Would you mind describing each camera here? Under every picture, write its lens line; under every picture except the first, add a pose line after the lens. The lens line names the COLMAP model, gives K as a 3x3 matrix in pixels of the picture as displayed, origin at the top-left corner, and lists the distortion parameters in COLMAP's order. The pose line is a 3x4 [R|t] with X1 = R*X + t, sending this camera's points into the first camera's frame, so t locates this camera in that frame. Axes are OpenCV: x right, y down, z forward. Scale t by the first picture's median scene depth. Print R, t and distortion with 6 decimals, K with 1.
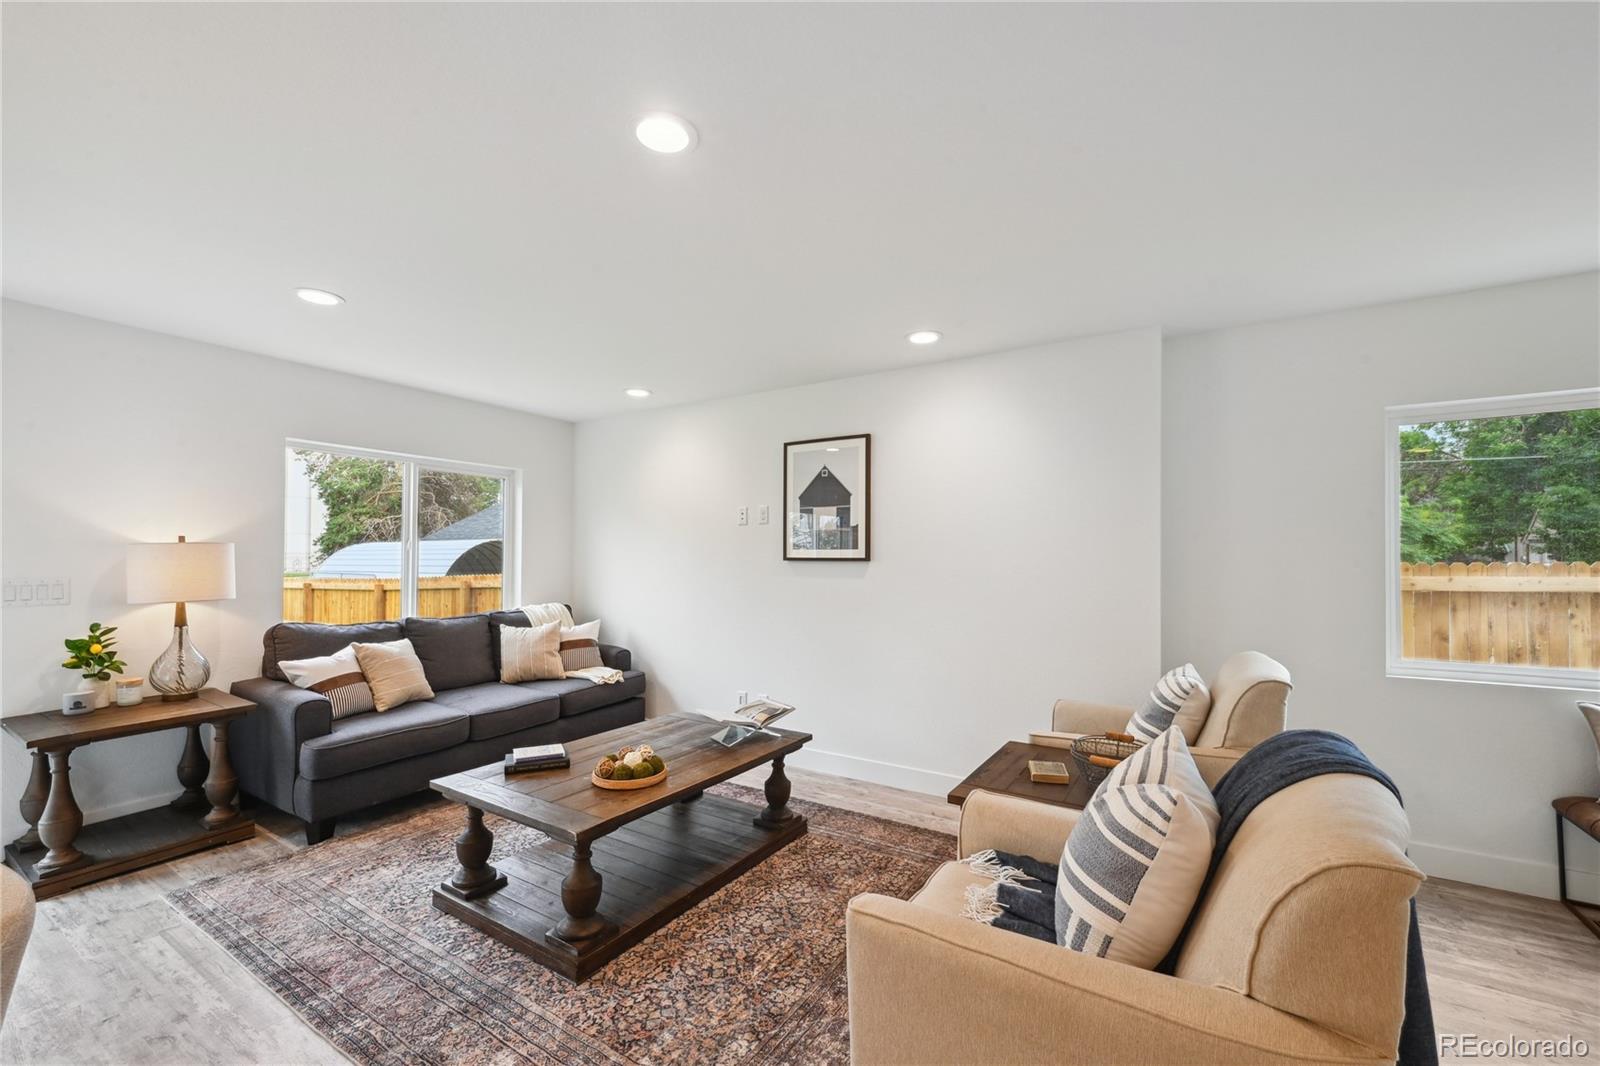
lens RADIAL K [[641.0, 0, 803.4], [0, 641.0, 549.3], [0, 0, 1]] dist [-0.005460, 0.001390]
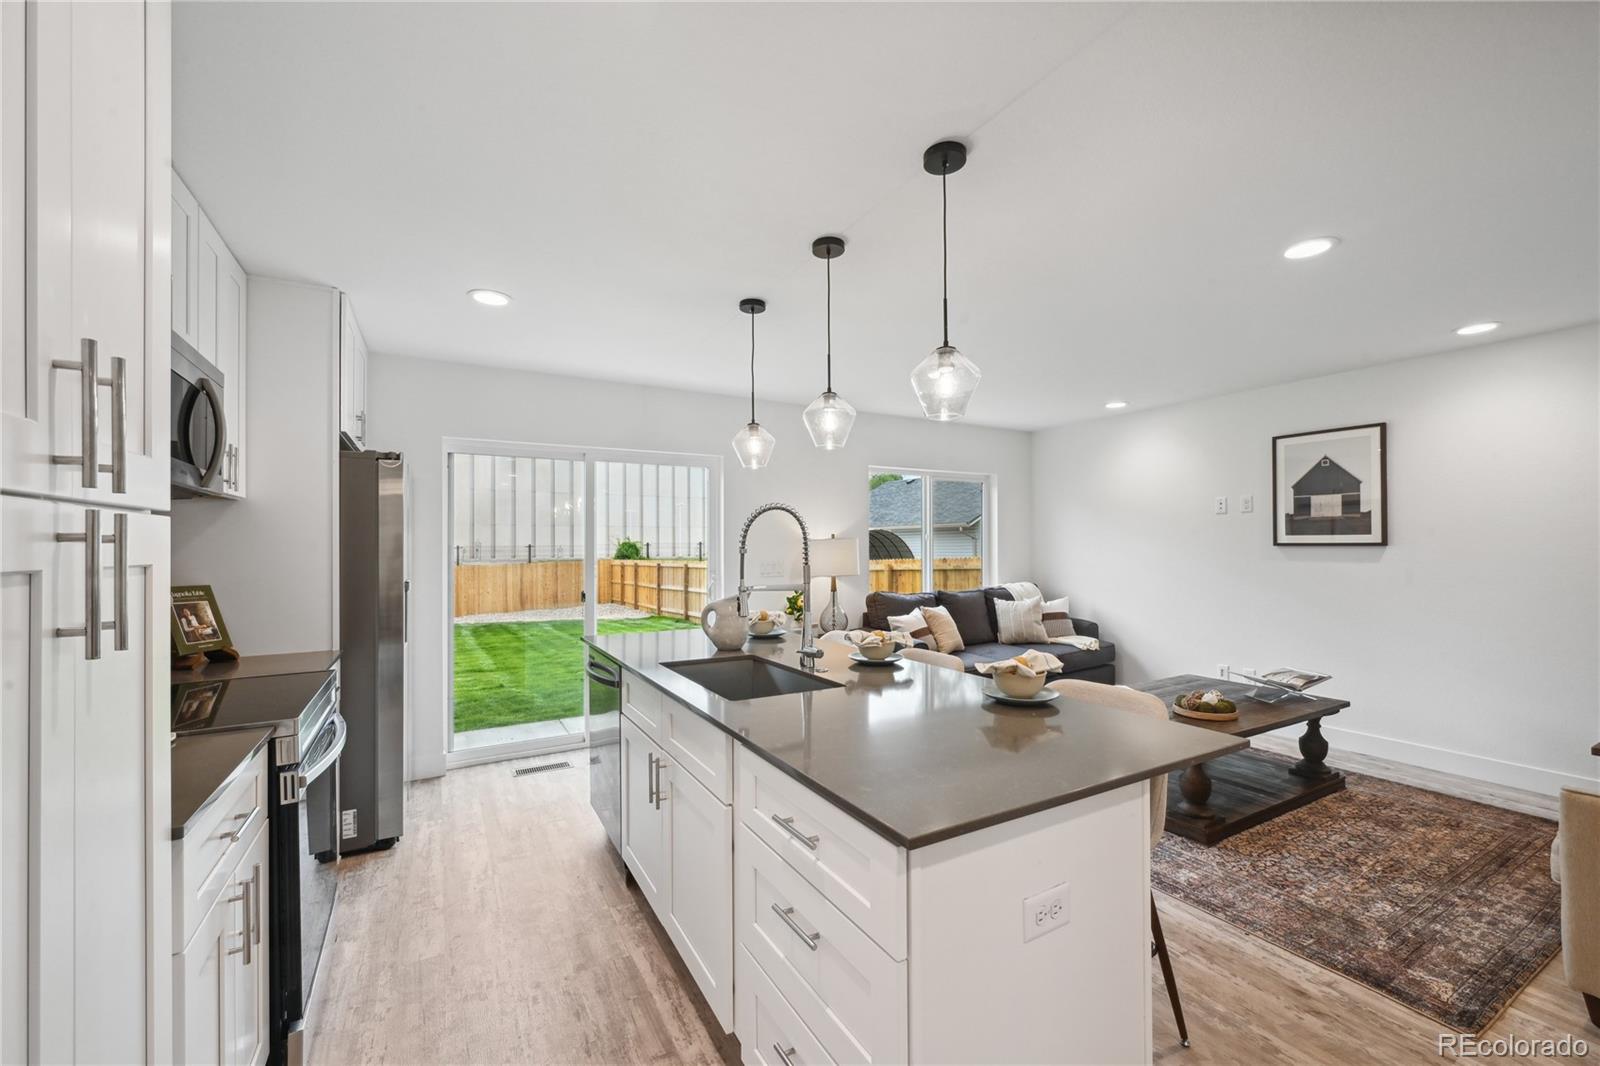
lens RADIAL K [[641.0, 0, 800.3], [0, 641.0, 536.5], [0, 0, 1]] dist [-0.005460, 0.001390]
pose [[0.882533, -0.015508, -0.469994, -0.247231], [0.017482, 0.999847, -0.000165, -0.012690], [0.469925, -0.008071, 0.882669, -0.350342]]
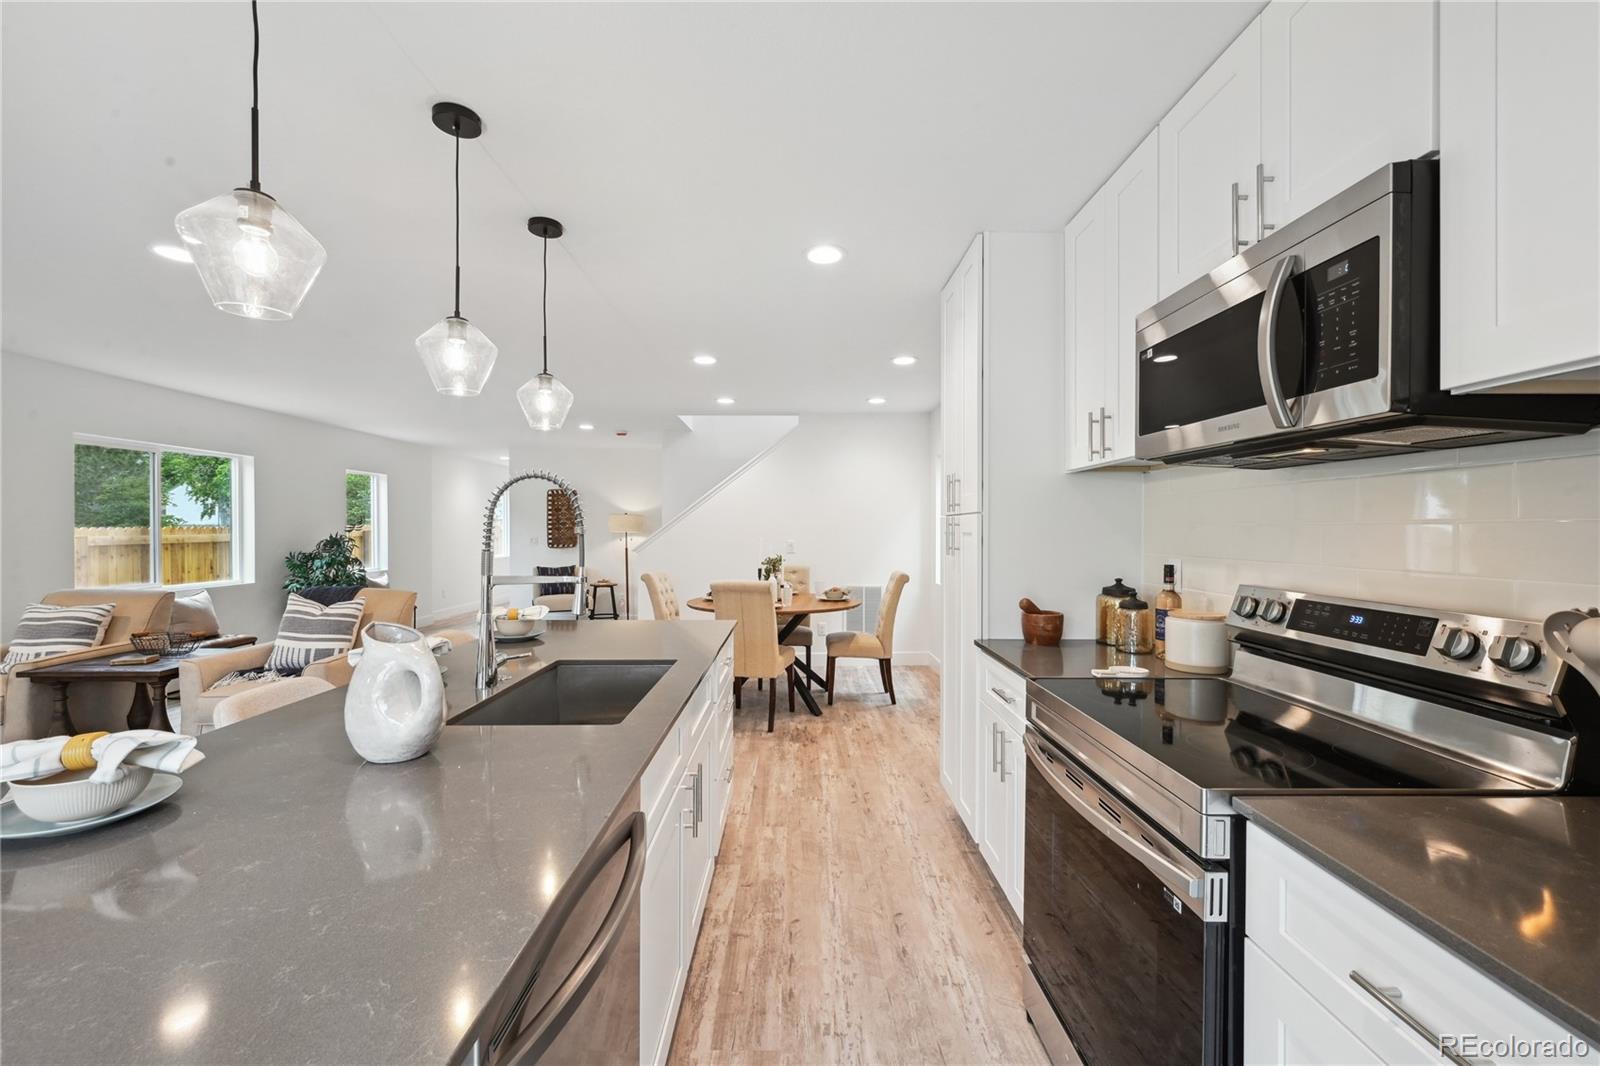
lens RADIAL K [[641.0, 0, 806.6], [0, 641.0, 539.8], [0, 0, 1]] dist [-0.005460, 0.001390]
pose [[-0.548580, -0.019245, 0.835877, -1.018252], [-0.019750, 0.999754, 0.010056, -0.002323], [-0.835865, -0.010993, -0.548825, 0.242286]]
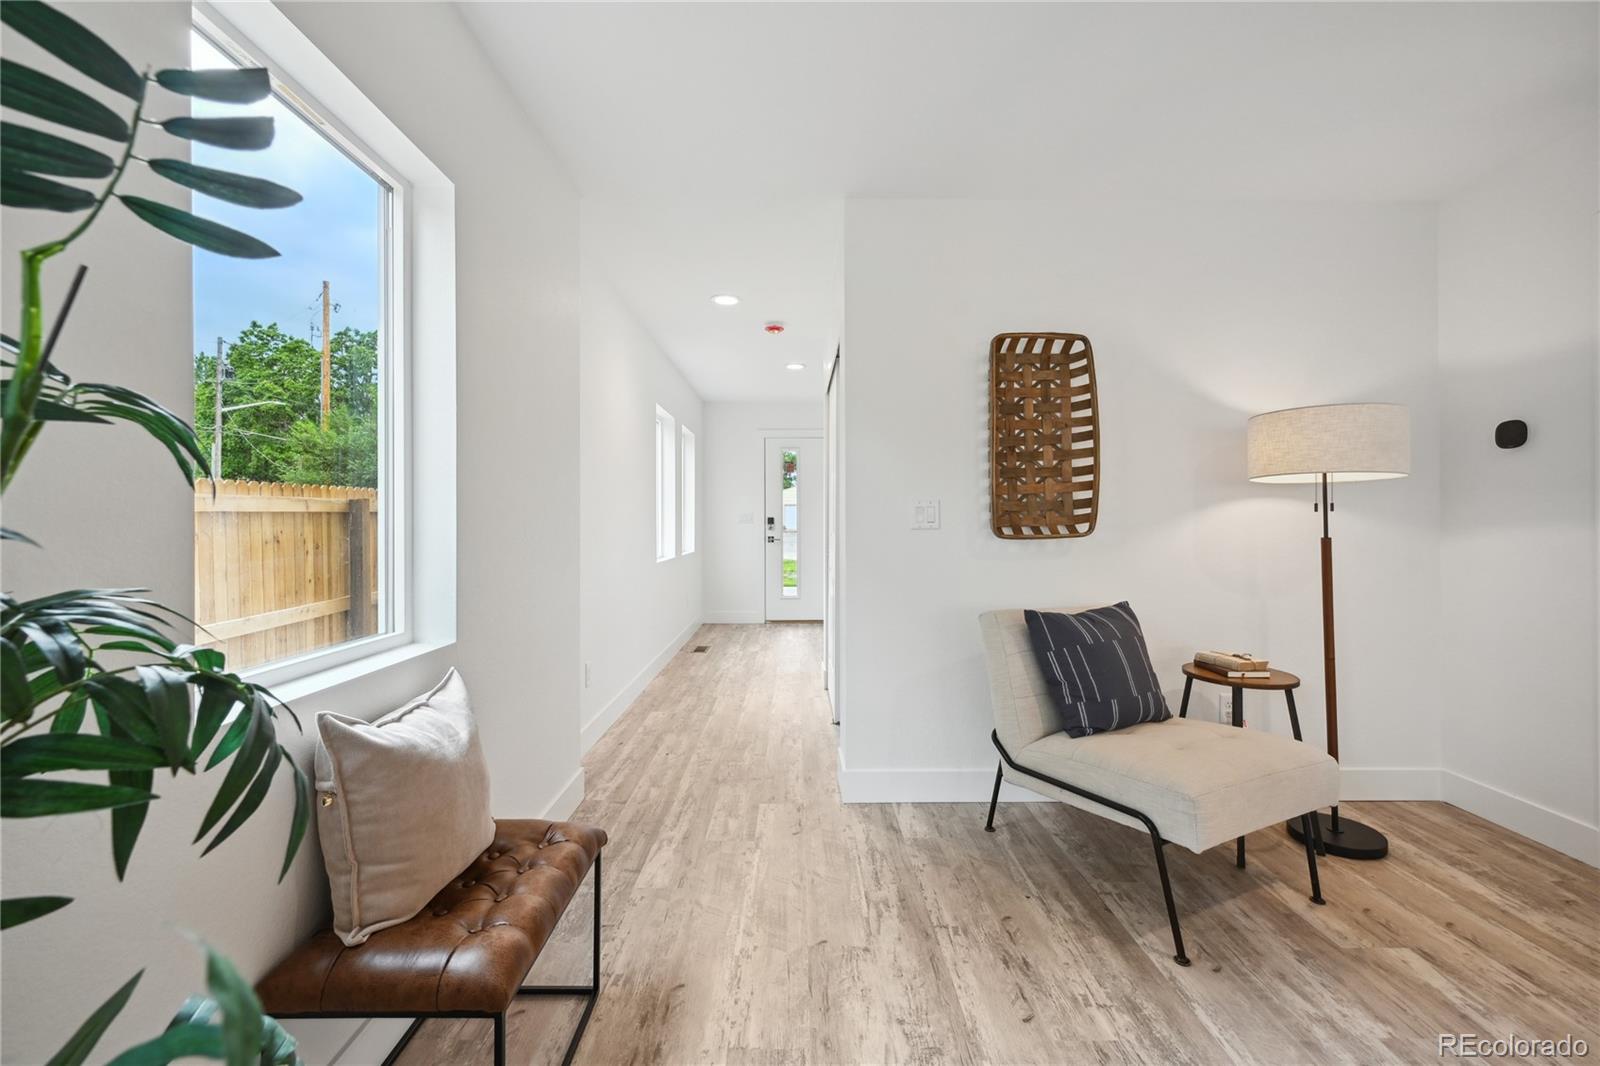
lens RADIAL K [[641.0, 0, 800.1], [0, 641.0, 529.4], [0, 0, 1]] dist [-0.005460, 0.001390]
pose [[-0.534235, -0.012046, 0.845250, 0.936536], [-0.017022, 0.999849, 0.003490, 0.059510], [-0.845165, -0.012523, -0.534359, 0.282666]]
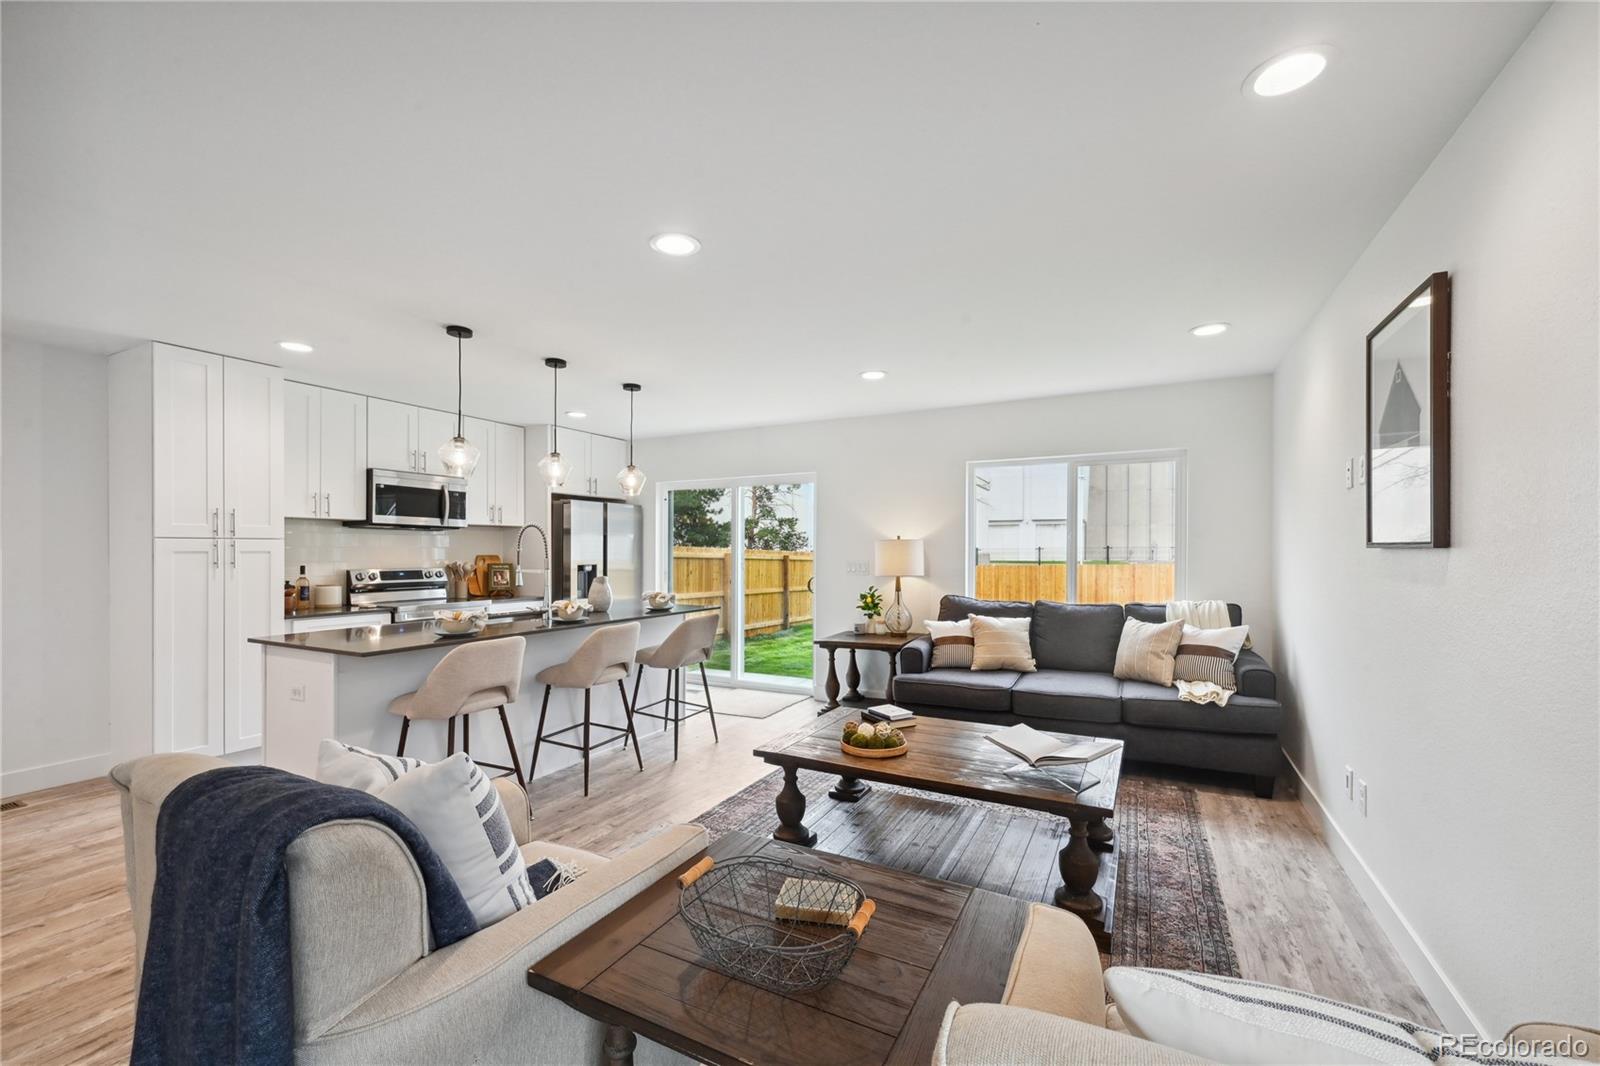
lens RADIAL K [[641.0, 0, 804.7], [0, 641.0, 542.3], [0, 0, 1]] dist [-0.005460, 0.001390]
pose [[0.084780, -0.016572, -0.996262, 0.518171], [0.019845, 0.999691, -0.014940, 0.011712], [0.996202, -0.018504, 0.085082, 0.506712]]
